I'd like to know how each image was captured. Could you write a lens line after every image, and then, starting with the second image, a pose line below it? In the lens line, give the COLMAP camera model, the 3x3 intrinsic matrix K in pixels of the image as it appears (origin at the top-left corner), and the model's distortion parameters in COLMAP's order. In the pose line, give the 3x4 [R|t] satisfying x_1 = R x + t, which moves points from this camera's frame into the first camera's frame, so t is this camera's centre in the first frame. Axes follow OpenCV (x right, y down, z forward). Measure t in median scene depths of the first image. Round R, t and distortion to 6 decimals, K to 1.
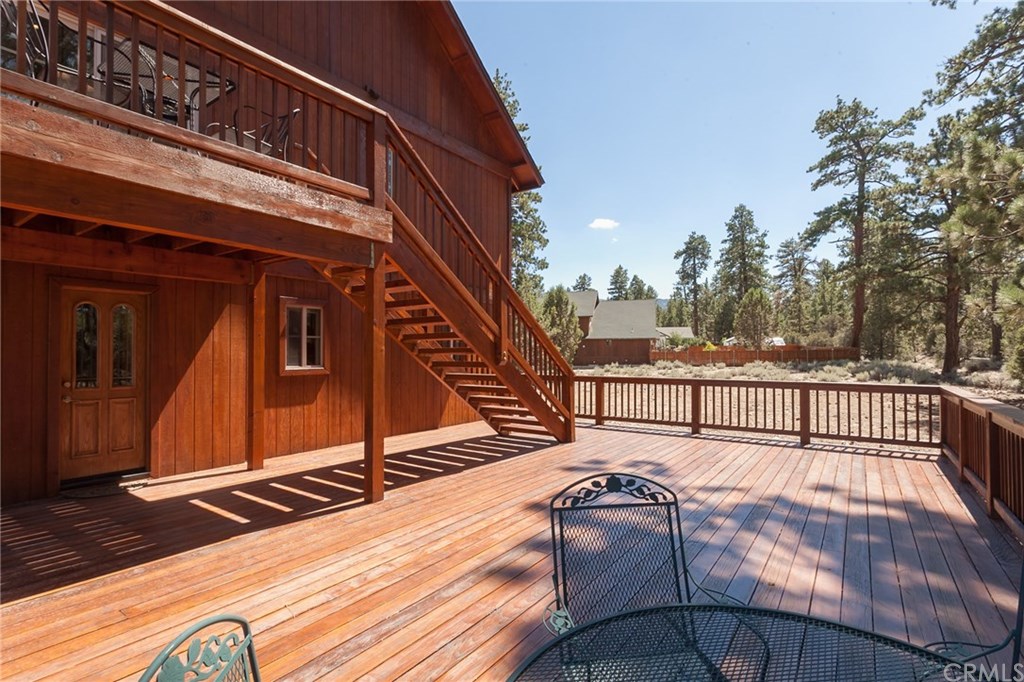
lens RADIAL K [[496.6, 0, 512.0], [0, 496.6, 341.0], [0, 0, 1]] dist [-0.001295, 0.000101]
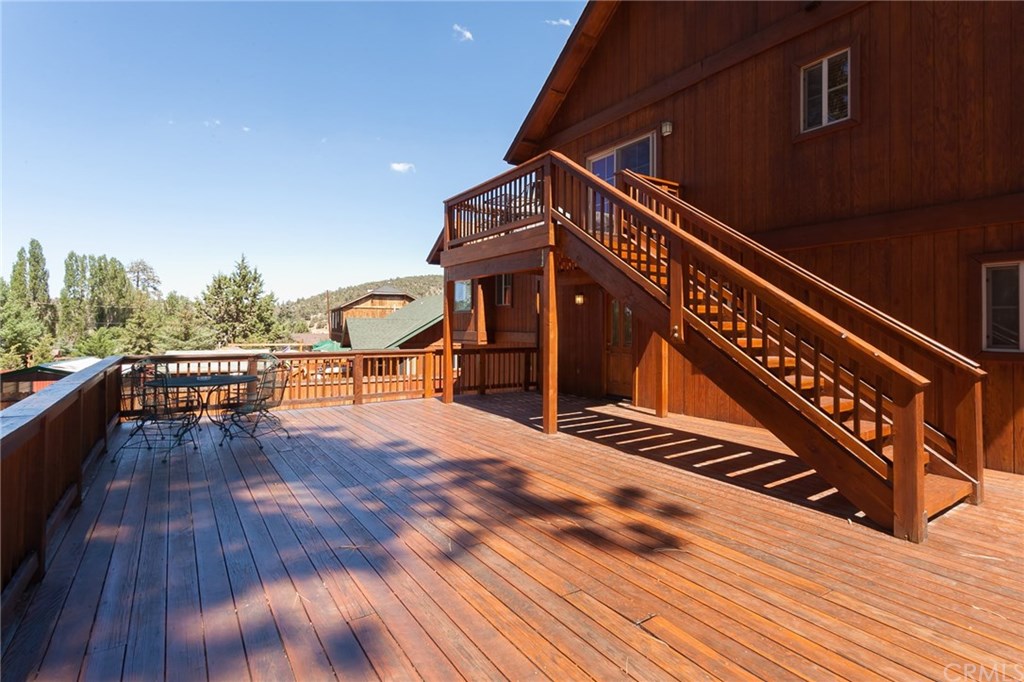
lens RADIAL K [[496.6, 0, 512.0], [0, 496.6, 341.0], [0, 0, 1]] dist [-0.001295, 0.000101]
pose [[-0.365316, 0.024916, -0.930550, 0.884330], [0.015661, 0.999665, 0.020618, 0.027222], [0.930752, -0.007041, -0.365584, 1.182041]]
